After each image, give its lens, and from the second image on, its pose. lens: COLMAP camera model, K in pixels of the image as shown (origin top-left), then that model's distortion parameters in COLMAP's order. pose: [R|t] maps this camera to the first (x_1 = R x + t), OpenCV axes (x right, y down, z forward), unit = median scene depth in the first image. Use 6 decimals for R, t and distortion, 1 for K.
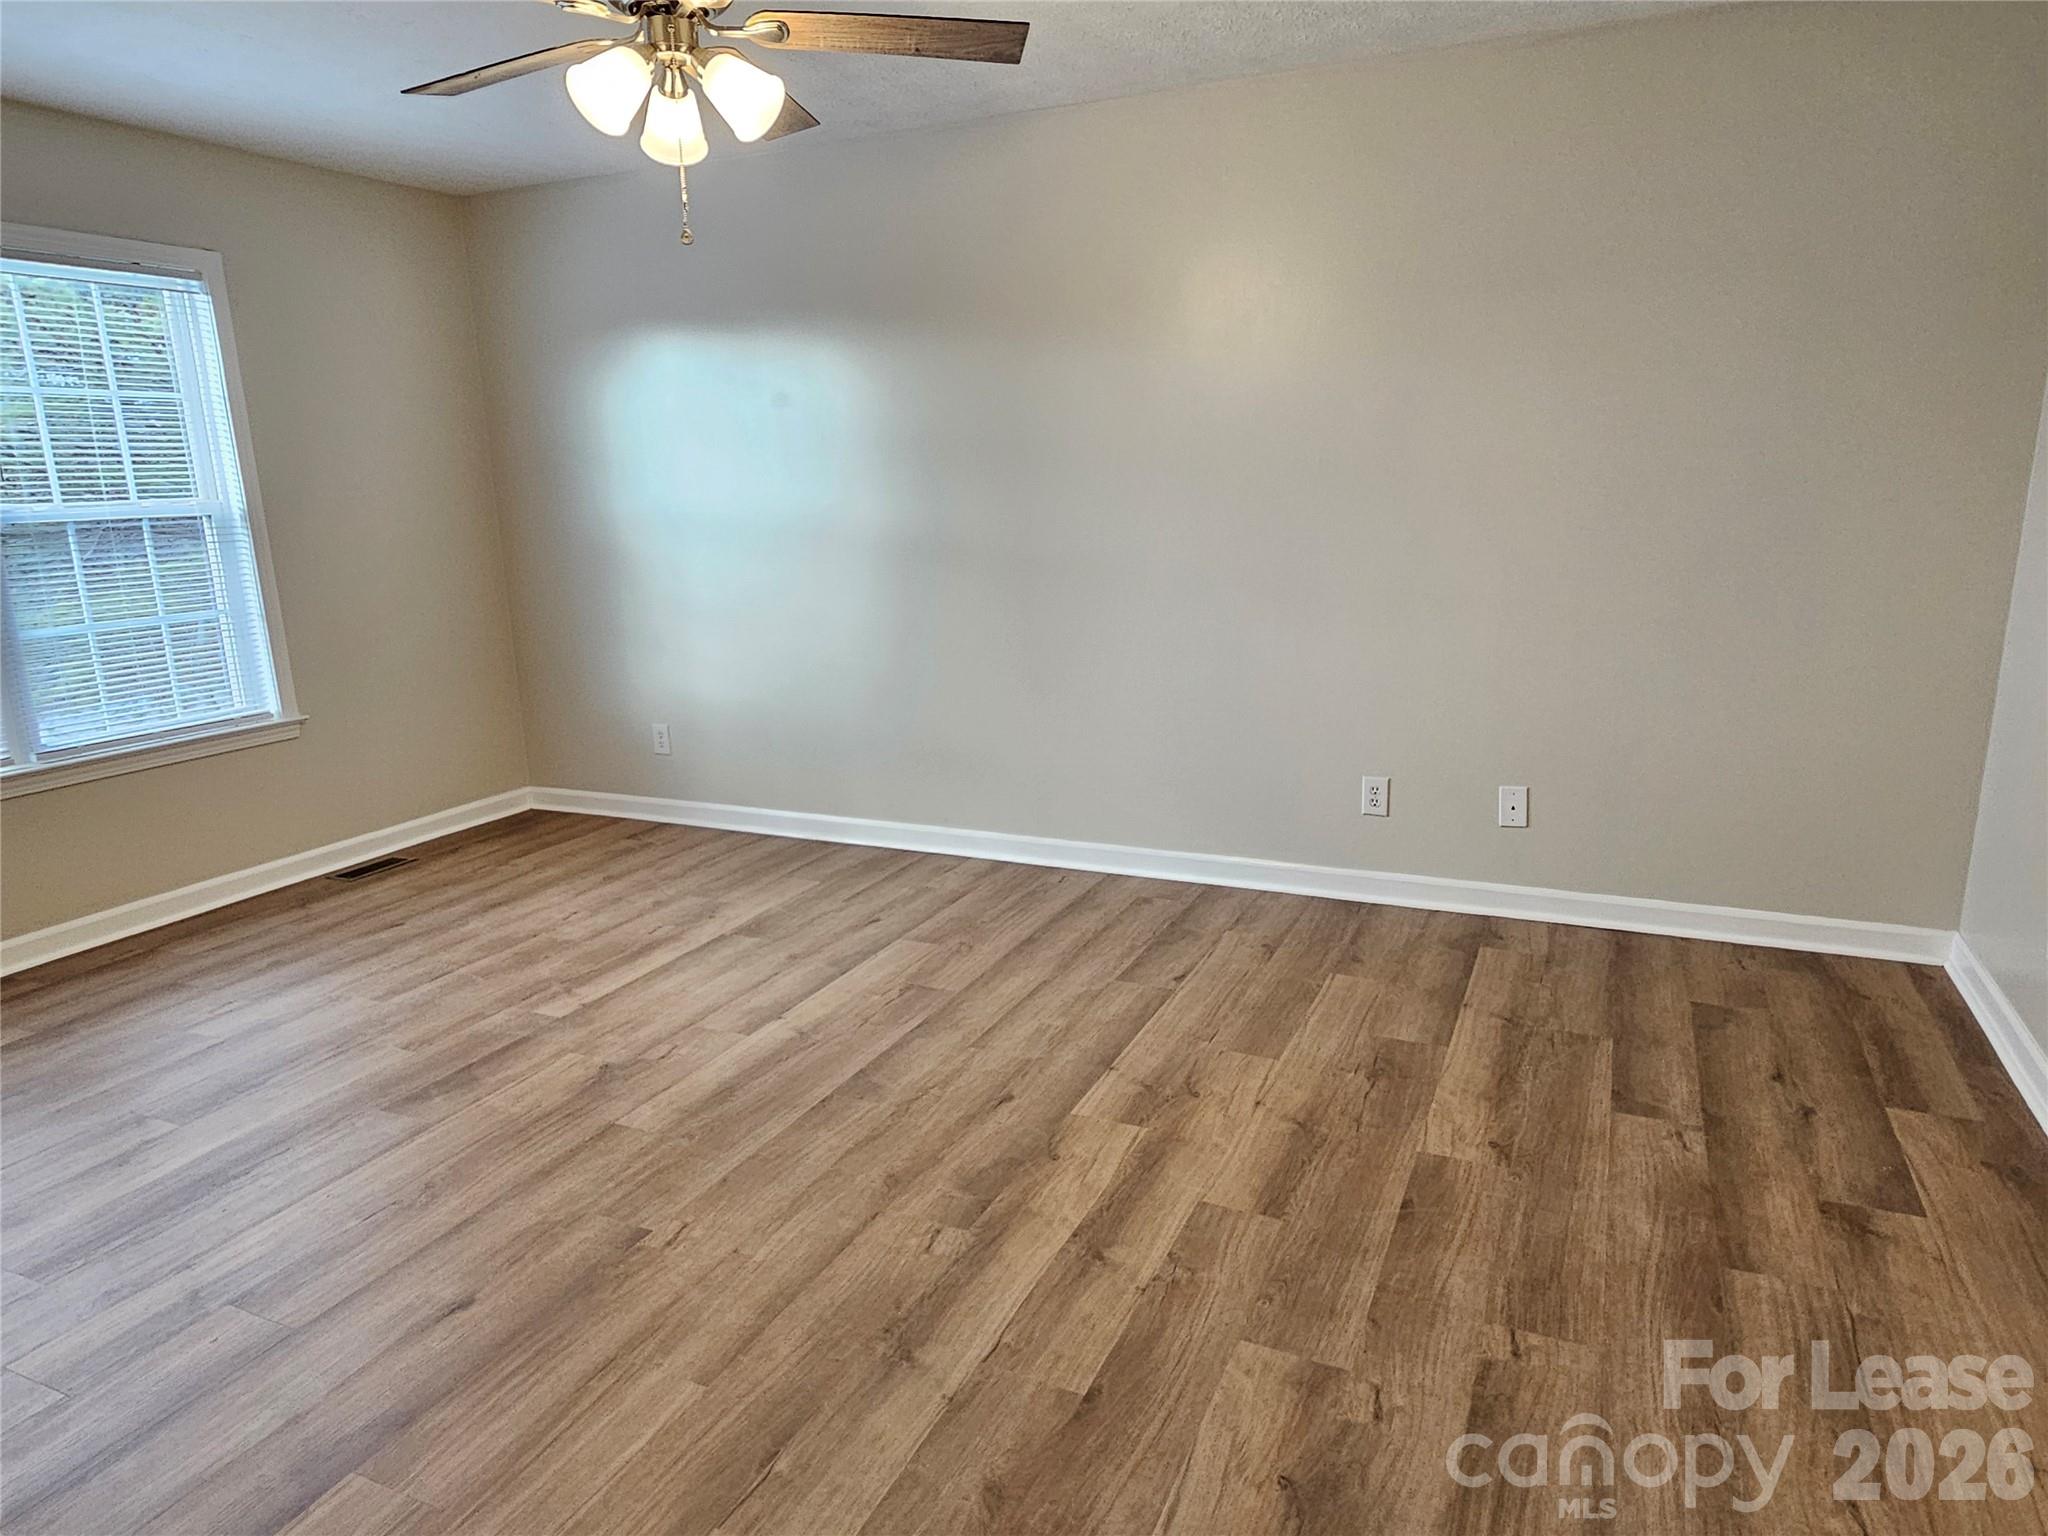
lens RADIAL K [[1190.9, 0, 1024.0], [0, 1190.9, 768.0], [0, 0, 1]] dist [0.000388, 0.001852]
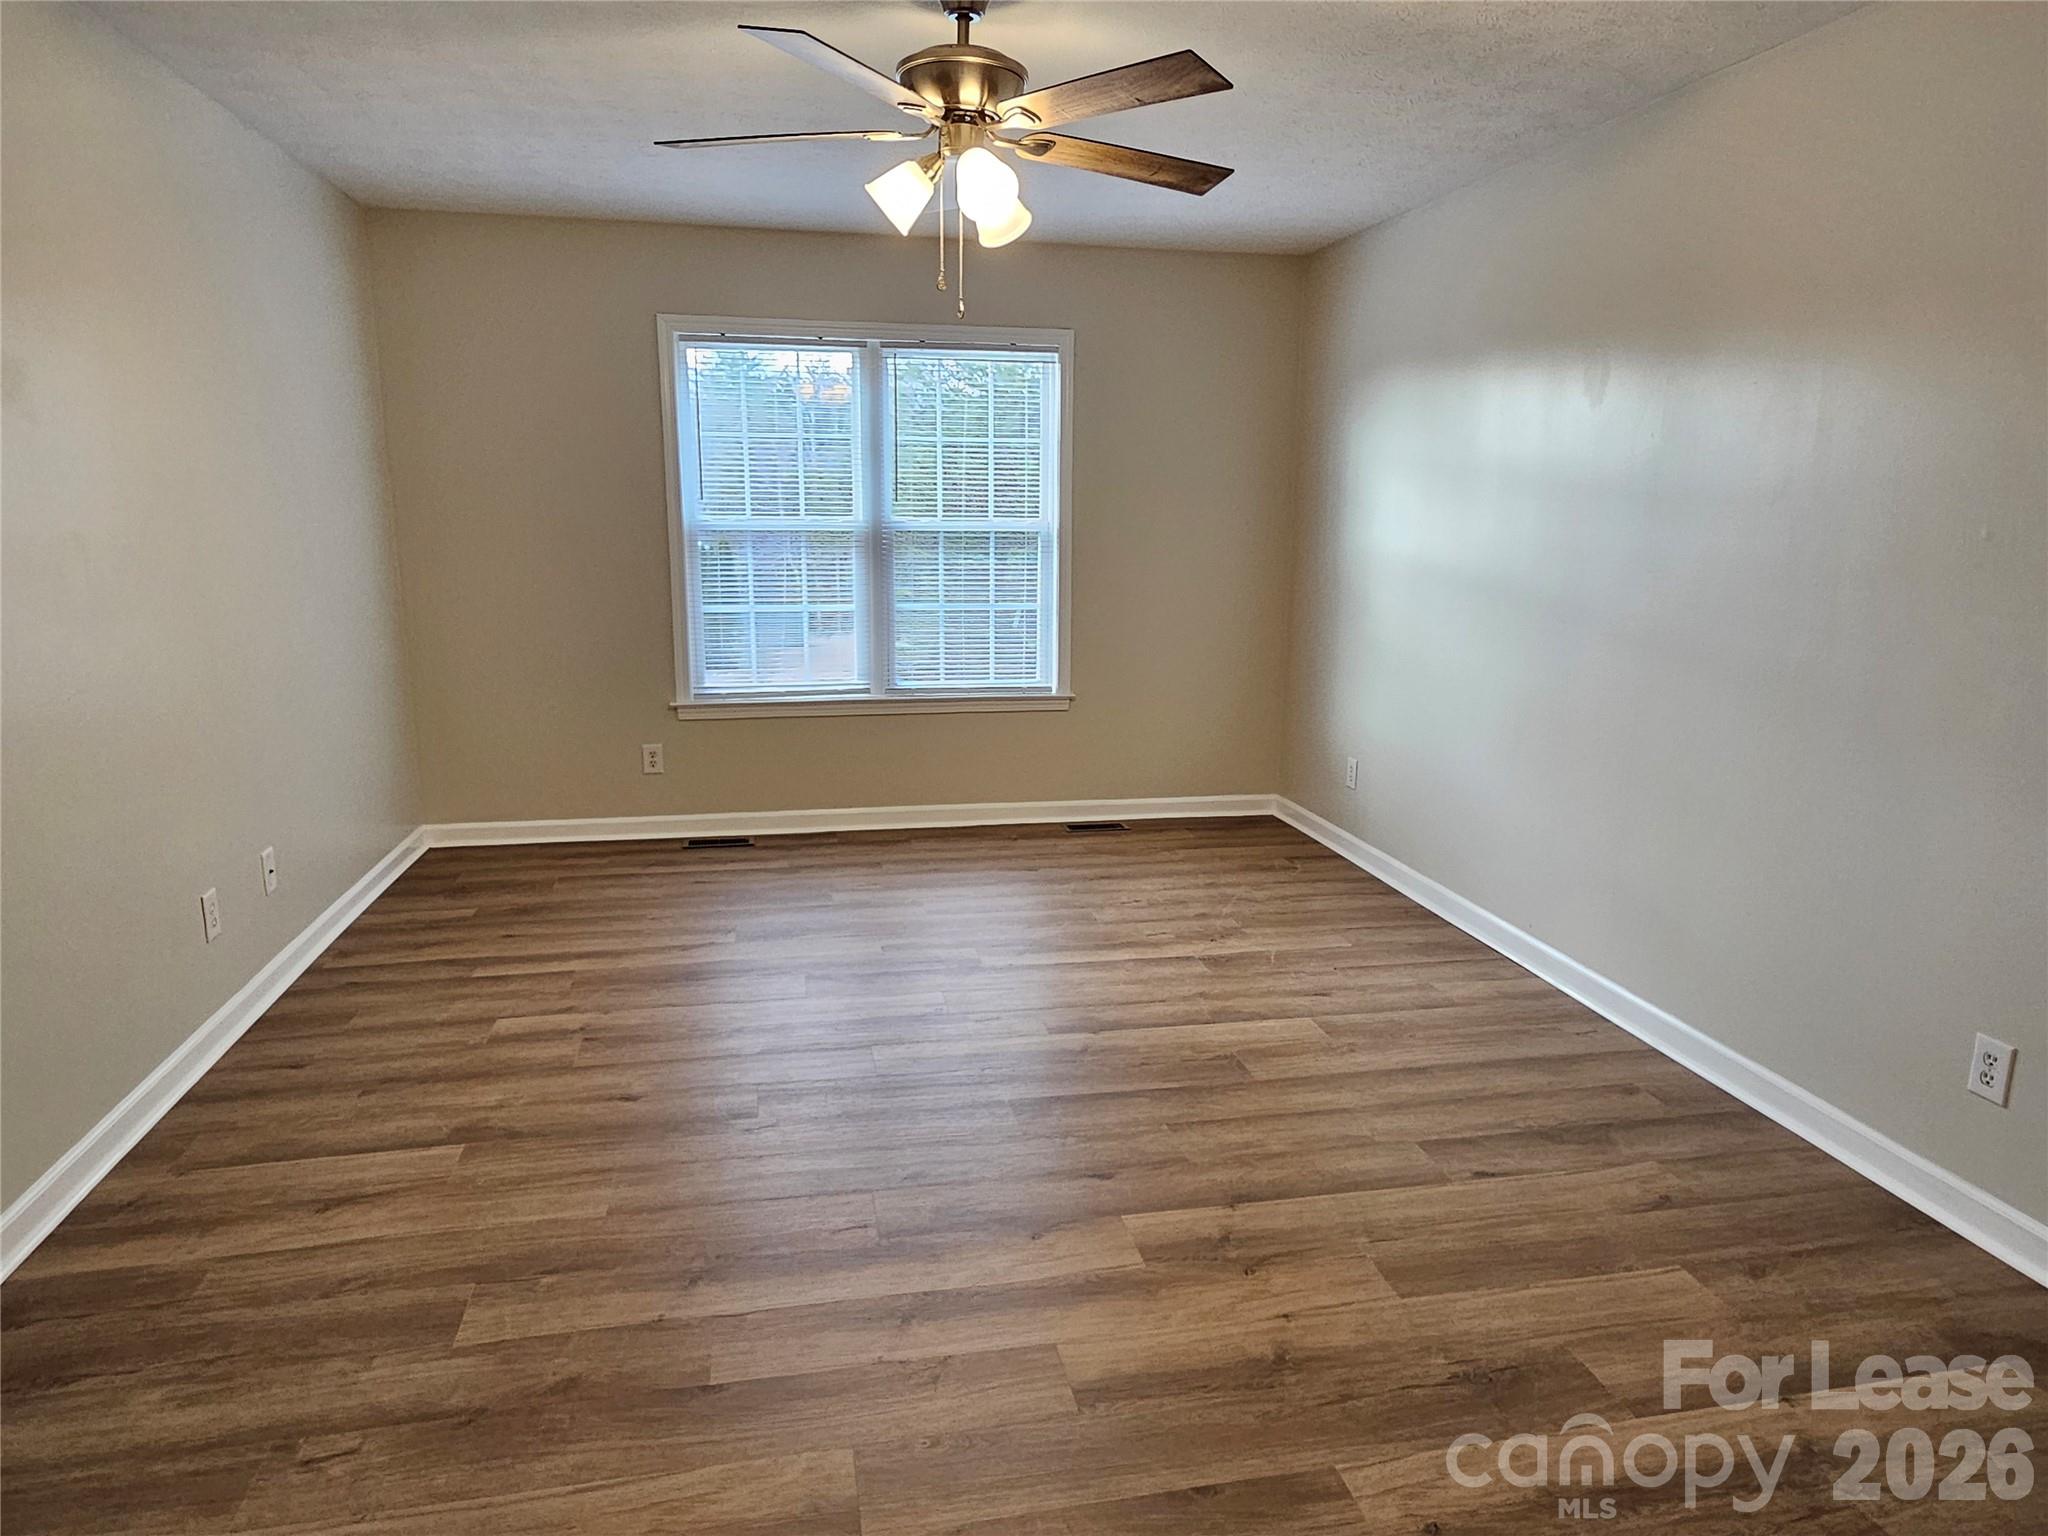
lens RADIAL K [[1190.9, 0, 1024.0], [0, 1190.9, 768.0], [0, 0, 1]] dist [0.000388, 0.001852]
pose [[0.637480, 0.198251, -0.744524, 0.359841], [-0.213713, 0.973909, 0.076345, -0.062069], [0.740233, 0.110446, 0.663217, 0.168892]]
